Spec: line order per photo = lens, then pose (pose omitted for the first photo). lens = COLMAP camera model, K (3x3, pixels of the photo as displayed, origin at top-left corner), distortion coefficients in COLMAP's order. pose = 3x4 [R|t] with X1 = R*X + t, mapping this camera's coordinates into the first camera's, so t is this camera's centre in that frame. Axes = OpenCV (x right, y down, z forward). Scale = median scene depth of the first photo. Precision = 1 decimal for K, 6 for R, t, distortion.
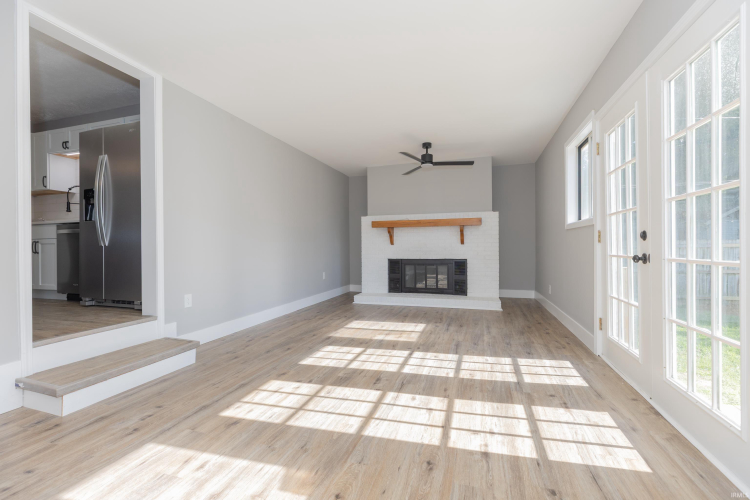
lens RADIAL K [[336.0, 0, 376.2], [0, 336.0, 248.0], [0, 0, 1]] dist [0.004469, 0.000390]
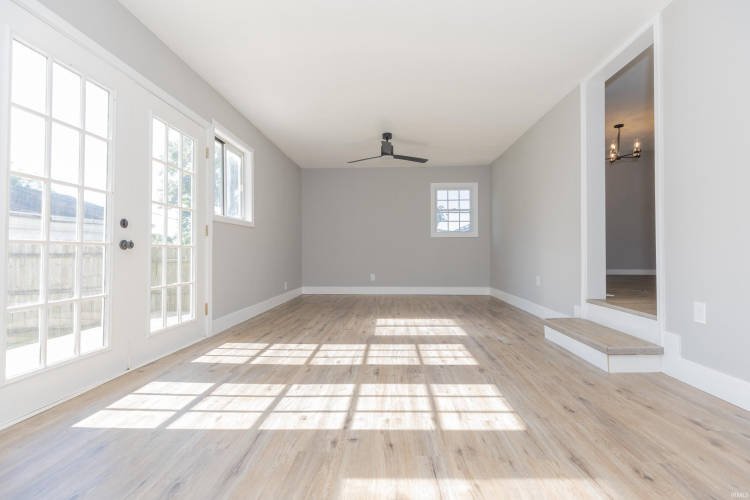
lens RADIAL K [[336.0, 0, 376.2], [0, 336.0, 248.0], [0, 0, 1]] dist [0.004469, 0.000390]
pose [[-0.969095, 0.004496, -0.246646, 0.225395], [0.007463, 0.999911, -0.011094, 0.047333], [0.246574, -0.012592, -0.969042, 1.808621]]
